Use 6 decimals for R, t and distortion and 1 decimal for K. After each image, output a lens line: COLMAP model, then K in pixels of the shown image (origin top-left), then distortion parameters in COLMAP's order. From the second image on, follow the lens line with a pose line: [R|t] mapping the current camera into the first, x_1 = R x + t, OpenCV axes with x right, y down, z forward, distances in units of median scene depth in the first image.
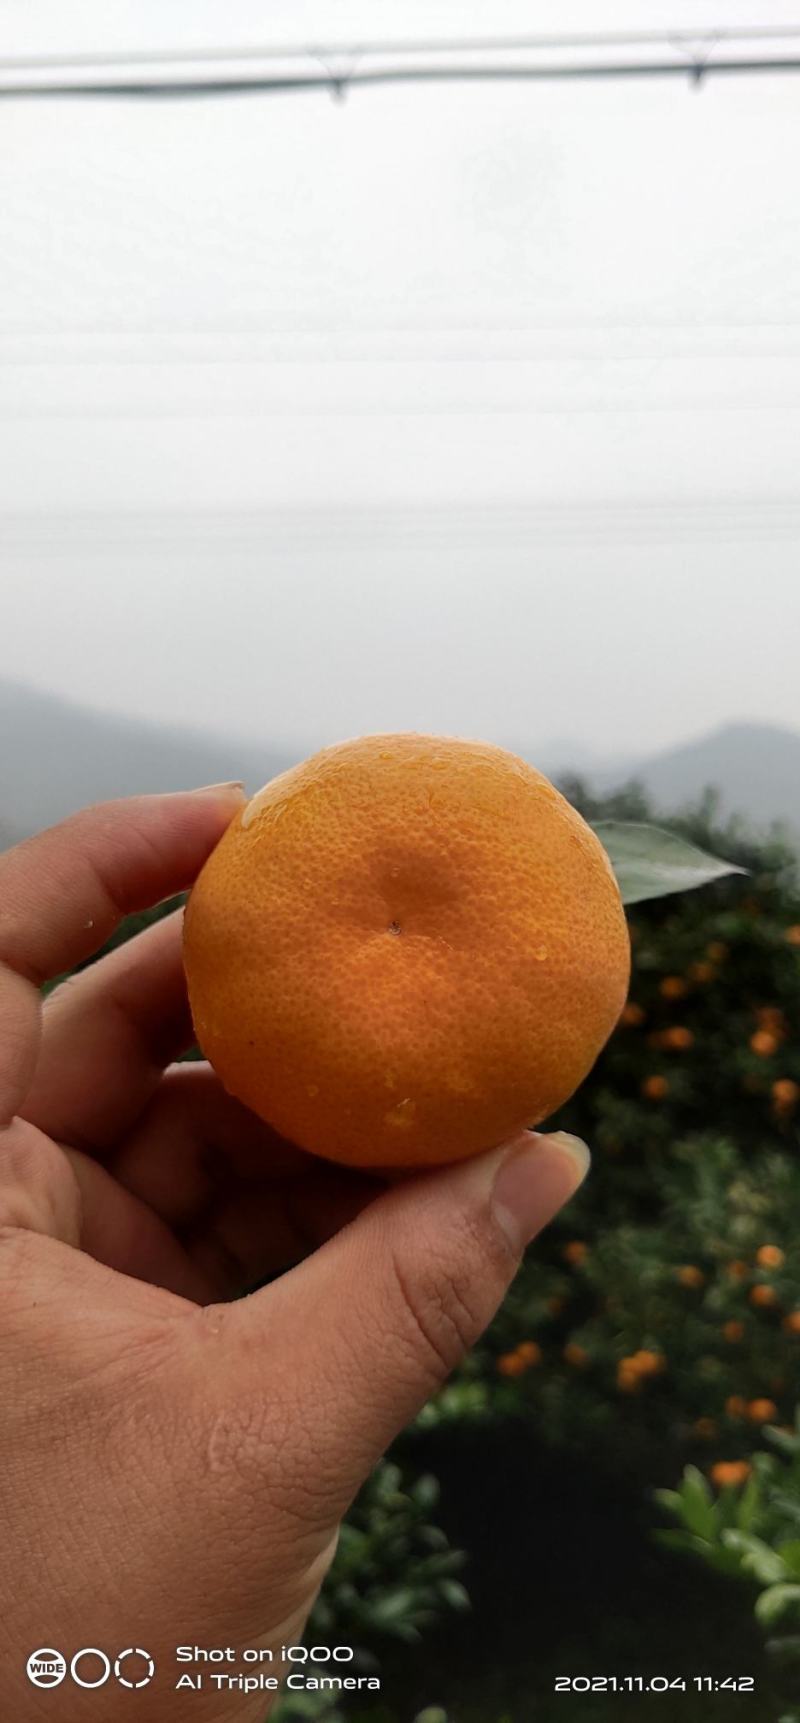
lens RADIAL K [[1345.8, 0, 400.0], [0, 1345.8, 861.5], [0, 0, 1]] dist [0.027804, -0.000659]
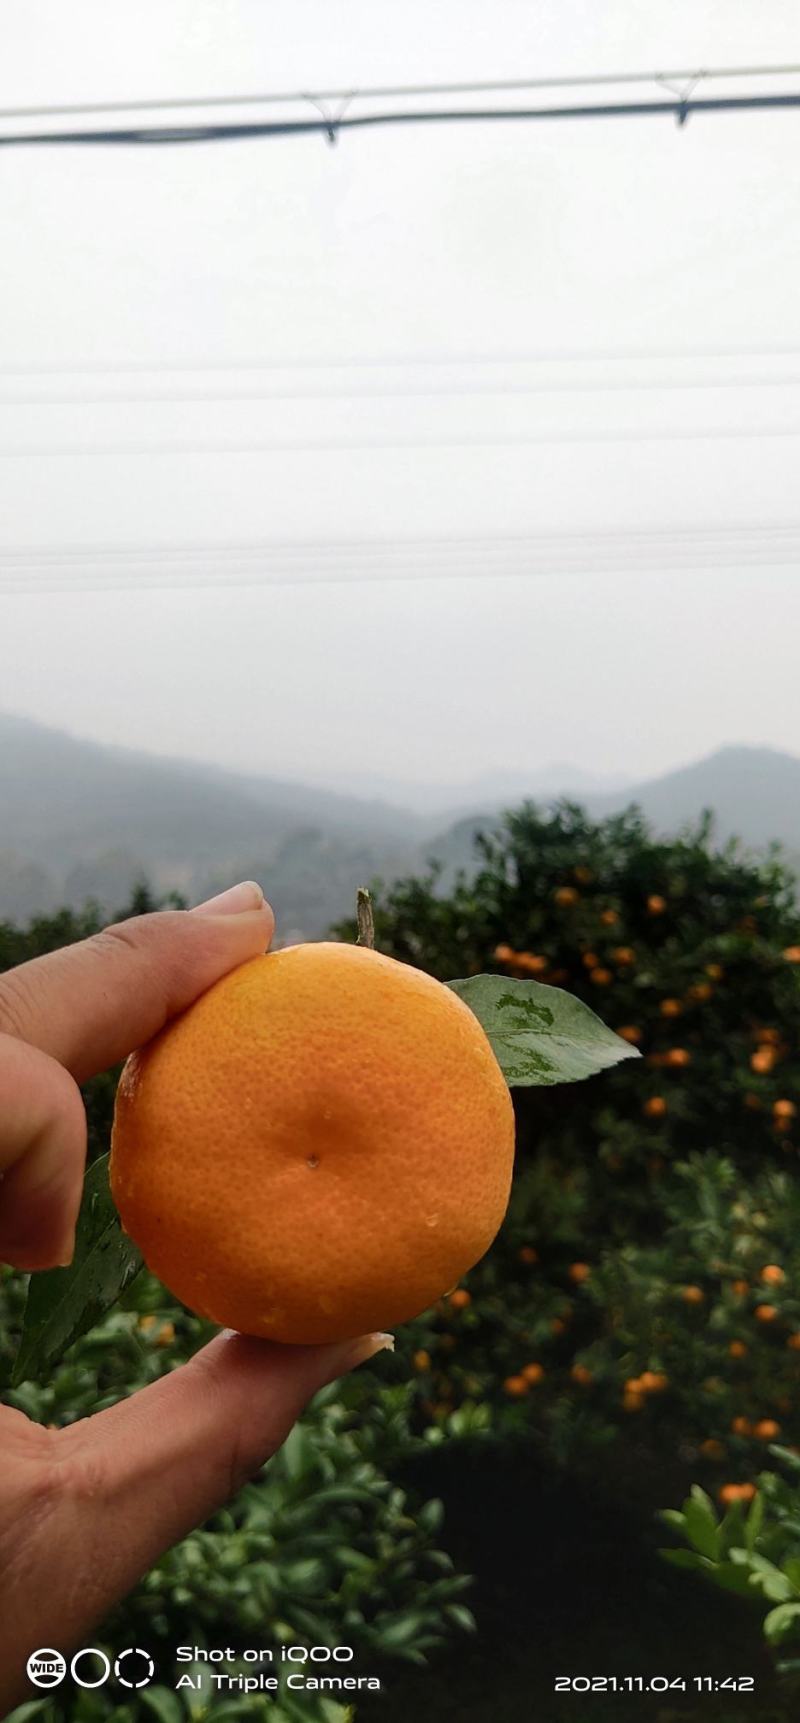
lens RADIAL K [[1345.8, 0, 400.0], [0, 1345.8, 861.5], [0, 0, 1]] dist [0.027804, -0.000659]
pose [[0.953638, 0.283758, 0.100283, -0.117329], [-0.295334, 0.946452, 0.130411, -0.350746], [-0.057908, -0.153982, 0.986375, -0.058382]]
